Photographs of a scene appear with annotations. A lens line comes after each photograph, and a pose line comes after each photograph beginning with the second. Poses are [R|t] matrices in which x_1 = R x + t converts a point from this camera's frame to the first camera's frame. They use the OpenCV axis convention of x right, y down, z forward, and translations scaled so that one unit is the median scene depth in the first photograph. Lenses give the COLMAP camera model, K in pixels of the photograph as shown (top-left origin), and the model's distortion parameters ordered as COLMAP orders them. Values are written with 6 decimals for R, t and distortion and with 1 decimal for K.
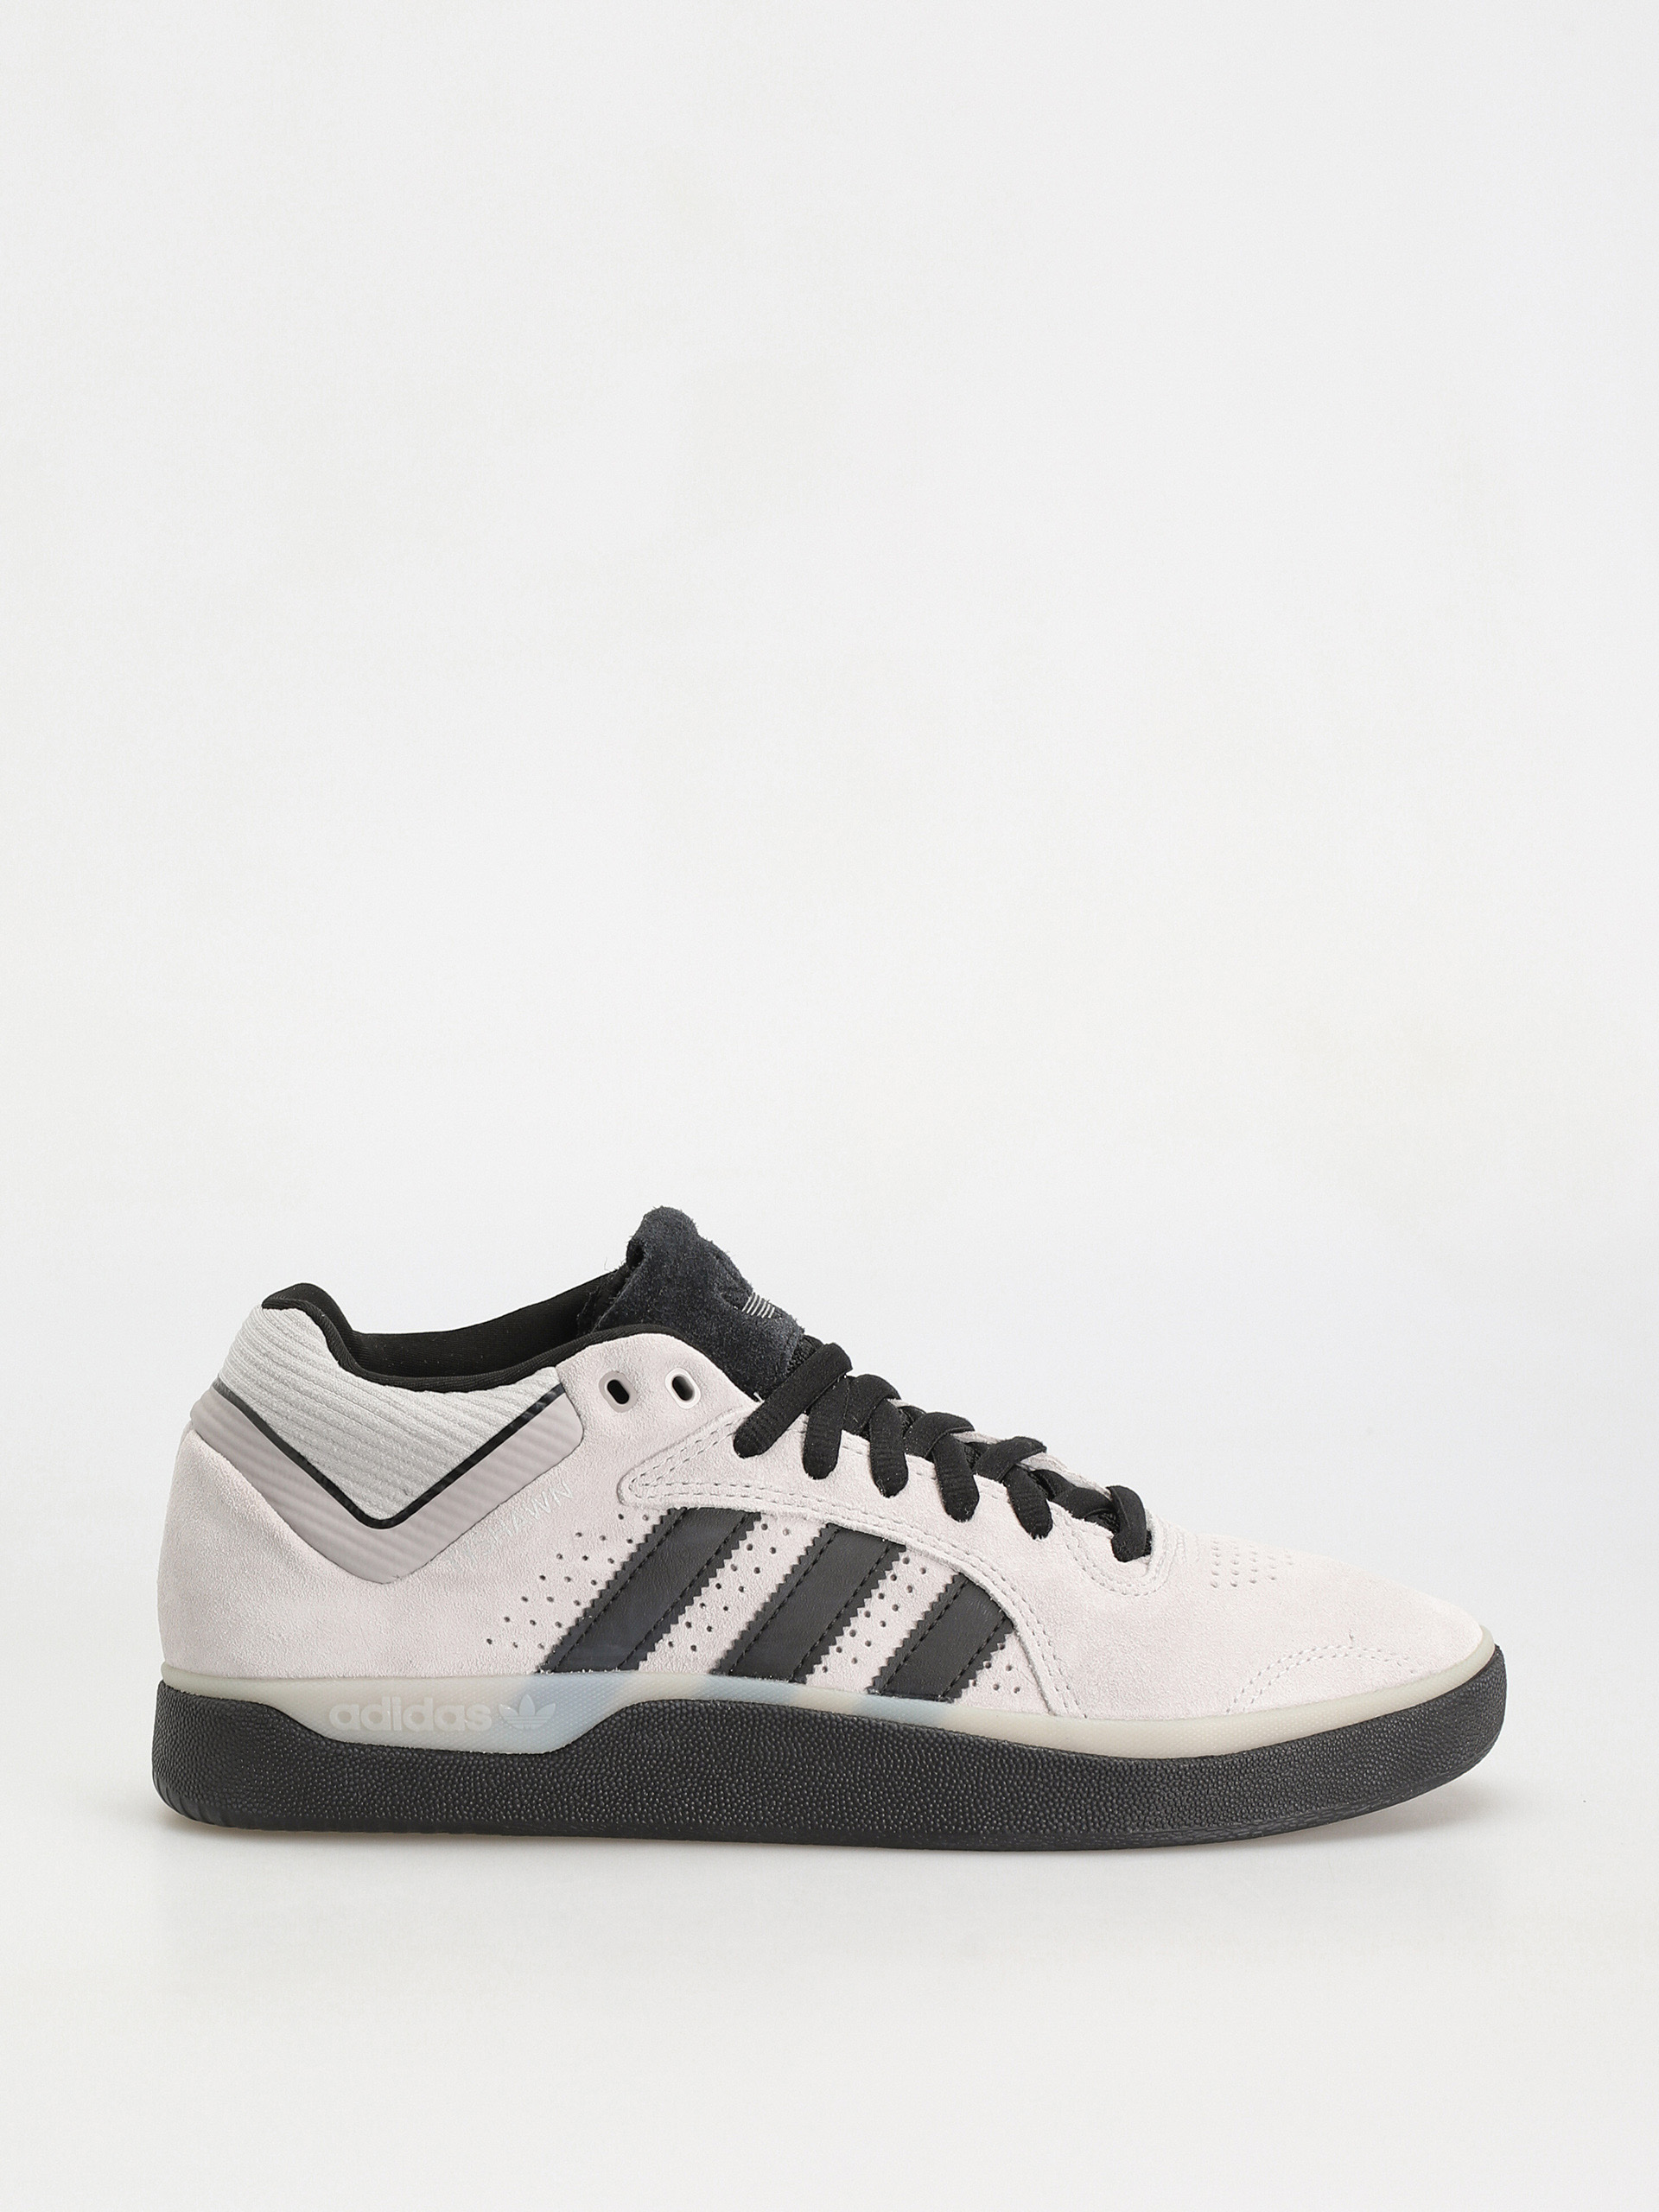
lens RADIAL K [[7843.6, 0, 829.3], [0, 7843.6, 1104.2], [0, 0, 1]] dist [-0.366939, 0.000000]
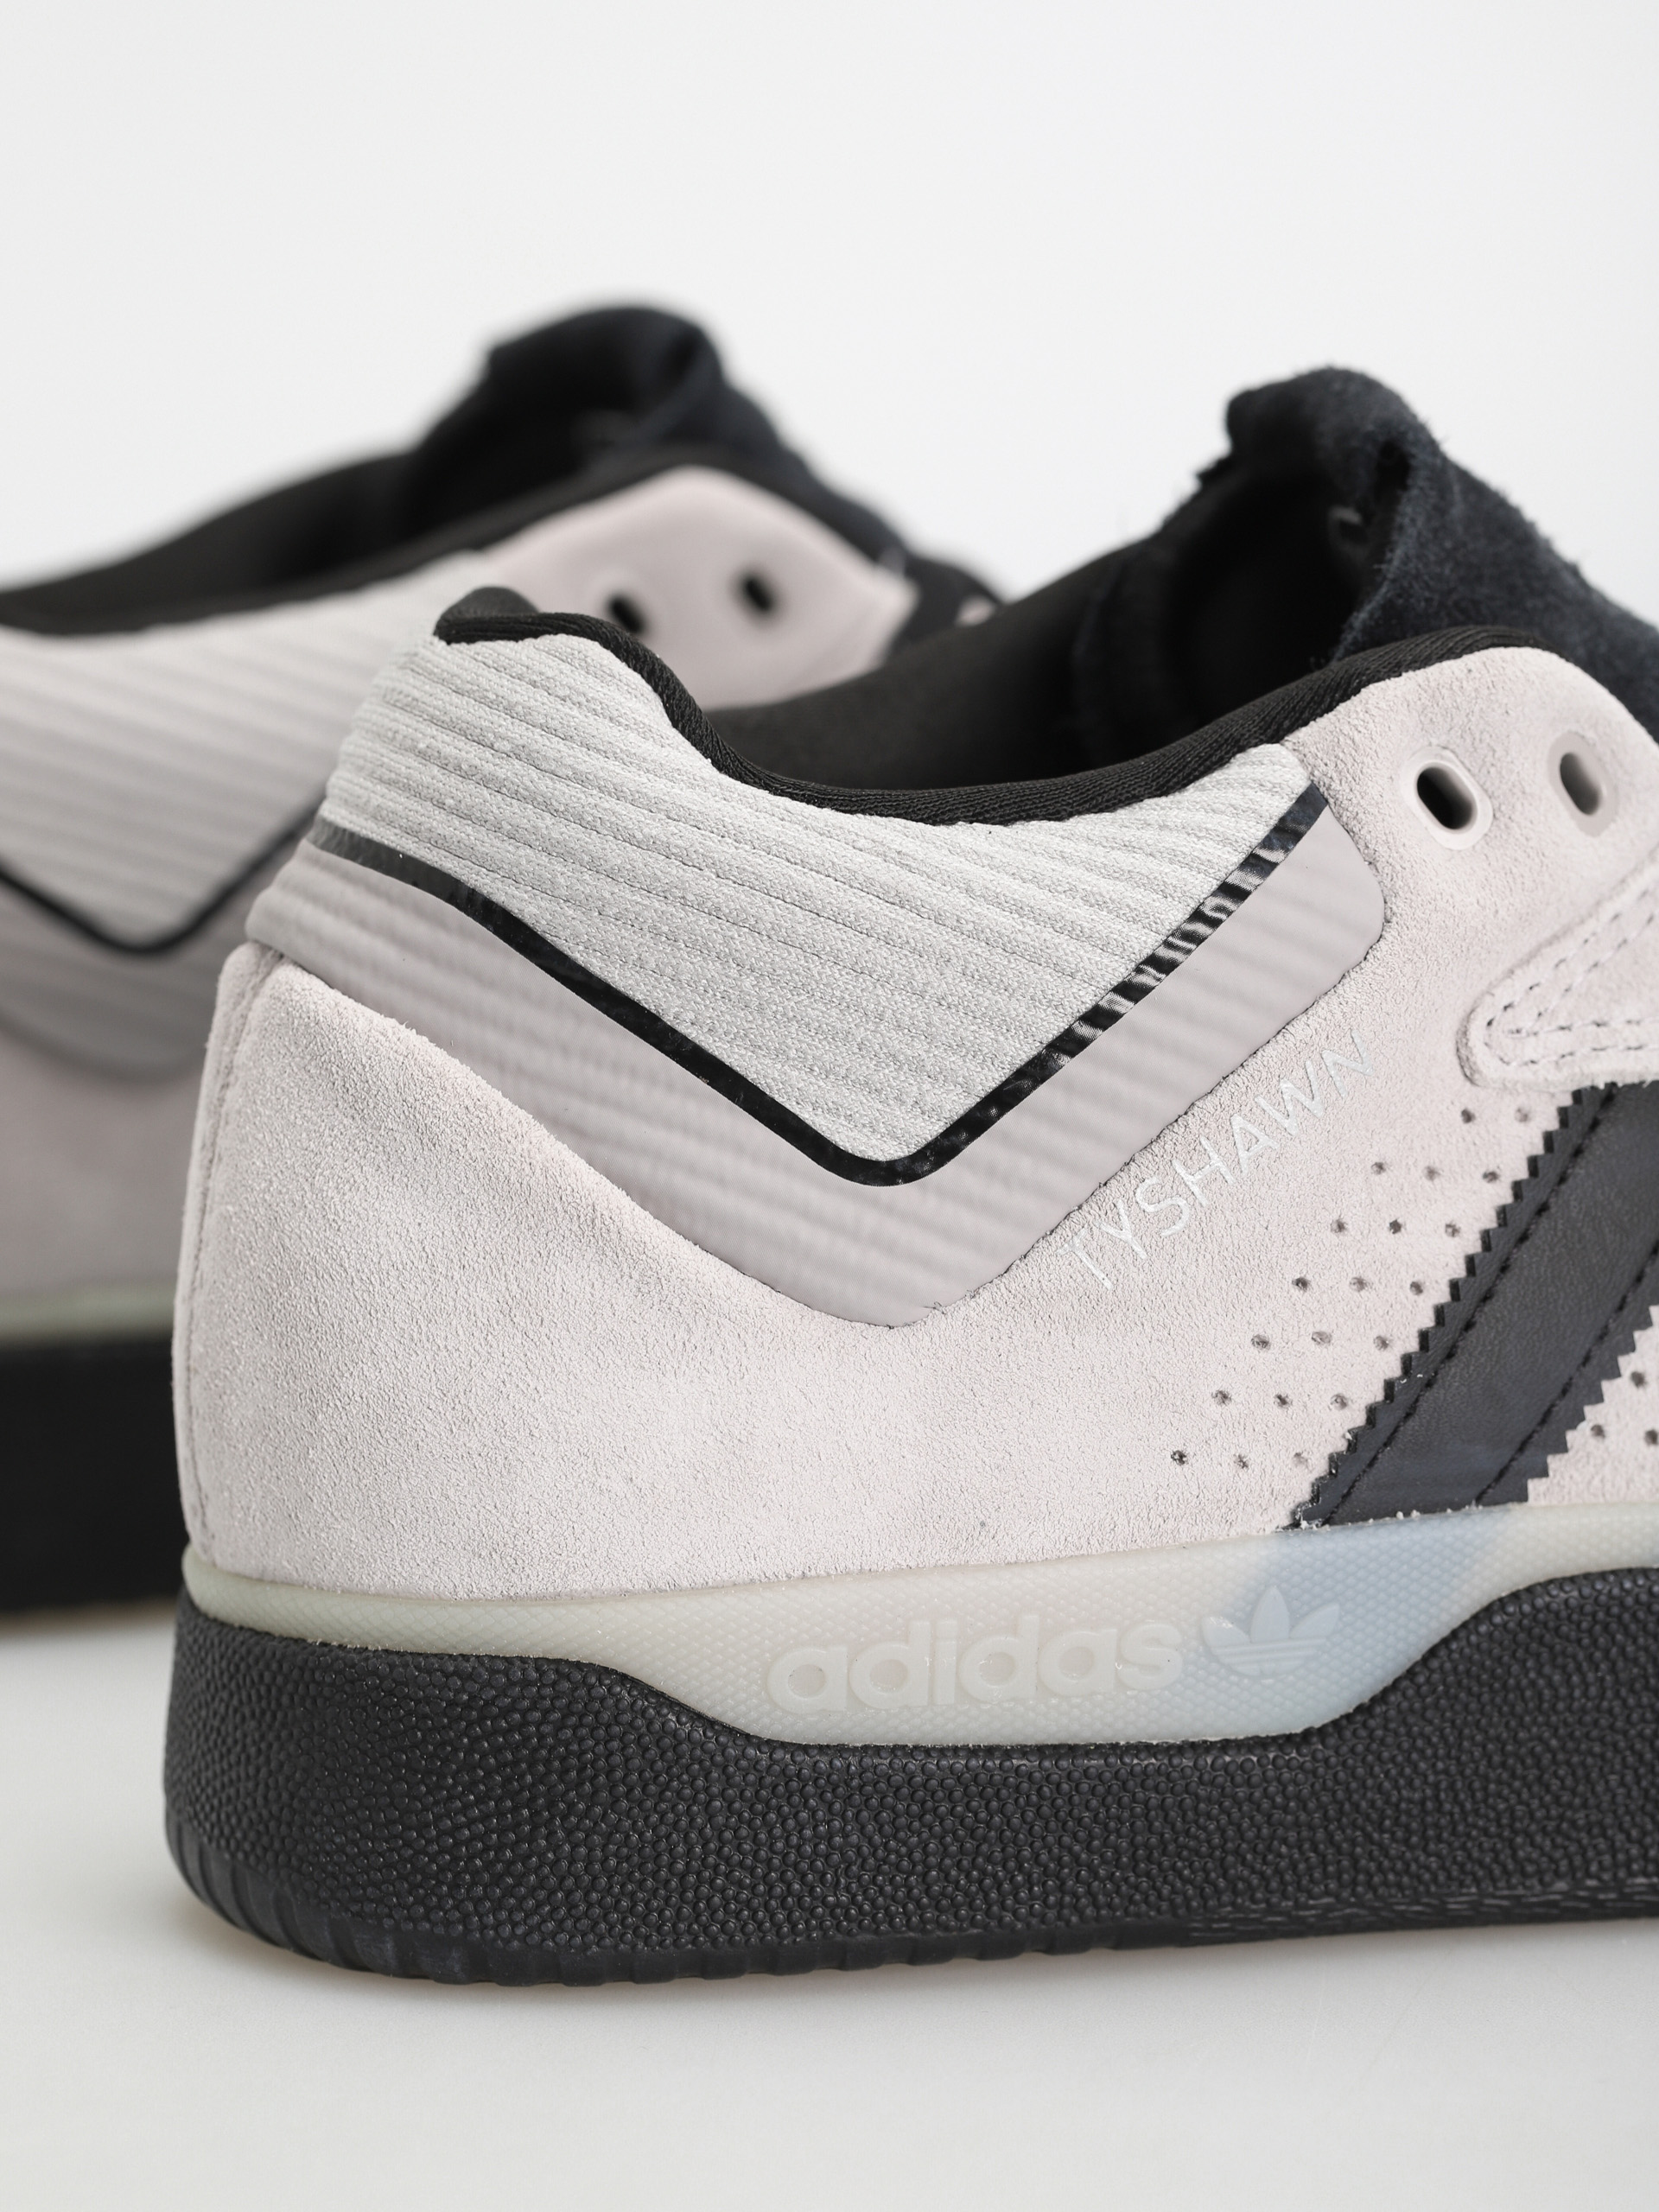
lens RADIAL K [[7843.6, 0, 830.4], [0, 7843.6, 1105.9], [0, 0, 1]] dist [-0.366939, 0.000000]
pose [[0.971603, -0.058496, 0.229273, -0.147933], [0.048572, 0.997632, 0.048693, 0.031487], [-0.231579, -0.036174, 0.972143, 0.626058]]
